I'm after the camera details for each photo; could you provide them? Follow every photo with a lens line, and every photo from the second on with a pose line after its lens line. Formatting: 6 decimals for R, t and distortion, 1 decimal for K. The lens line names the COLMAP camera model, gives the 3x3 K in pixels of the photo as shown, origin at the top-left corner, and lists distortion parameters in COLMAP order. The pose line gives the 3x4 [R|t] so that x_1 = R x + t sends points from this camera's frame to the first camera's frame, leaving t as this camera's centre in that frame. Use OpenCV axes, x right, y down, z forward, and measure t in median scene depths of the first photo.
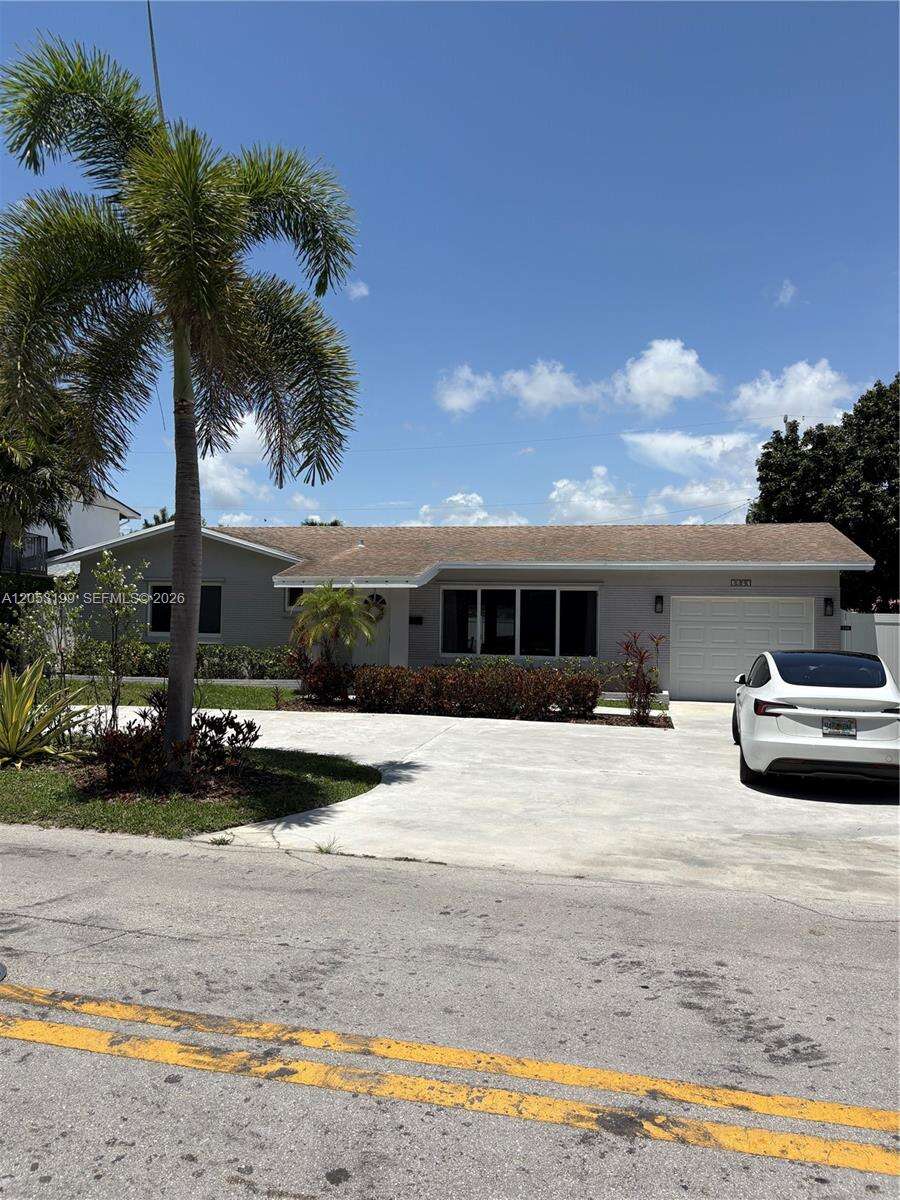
lens RADIAL K [[914.4, 0, 447.5], [0, 914.4, 600.3], [0, 0, 1]] dist [0.078357, -0.090010]
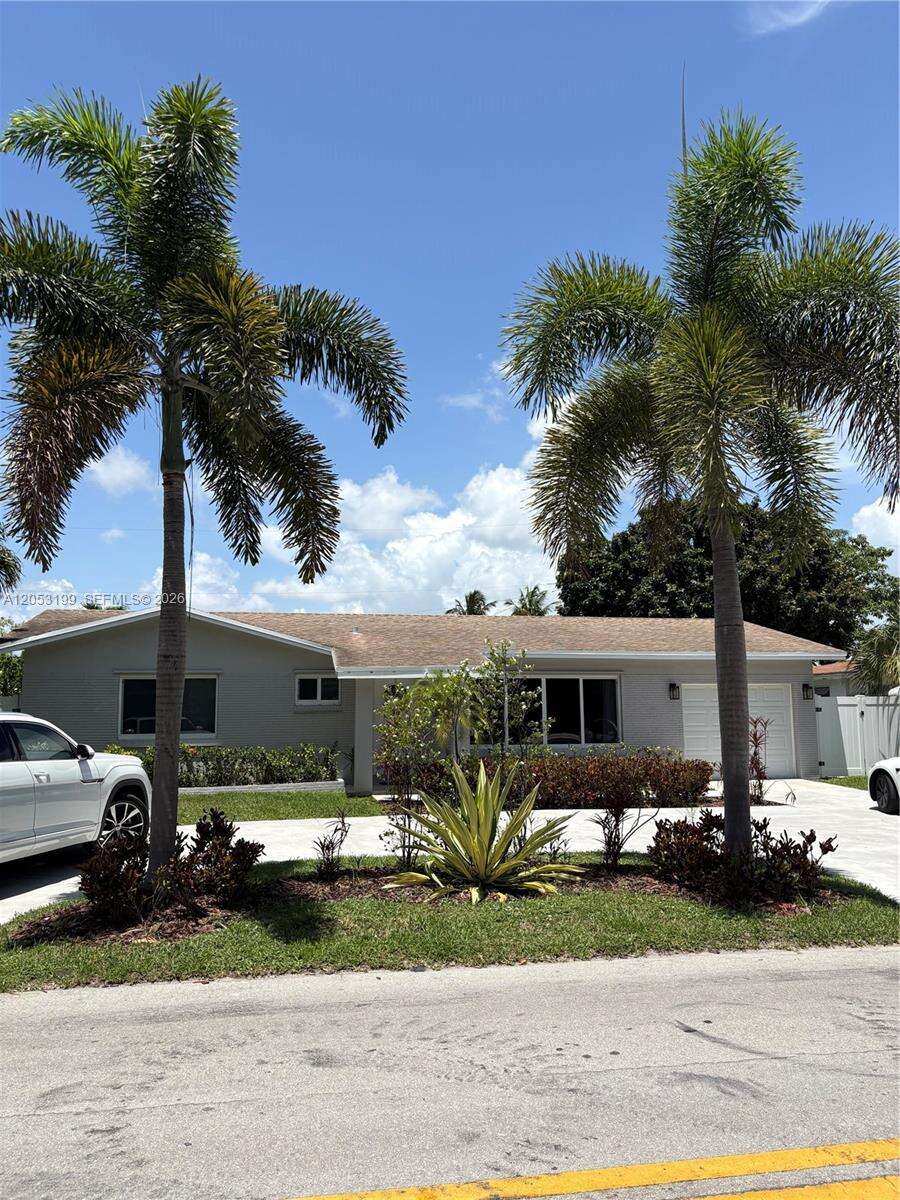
lens RADIAL K [[914.4, 0, 447.5], [0, 914.4, 600.3], [0, 0, 1]] dist [0.078357, -0.090010]
pose [[0.917892, 0.023603, 0.396129, -0.428003], [0.015490, 0.995338, -0.095197, -0.003259], [-0.396529, 0.093517, 0.913247, 0.108861]]
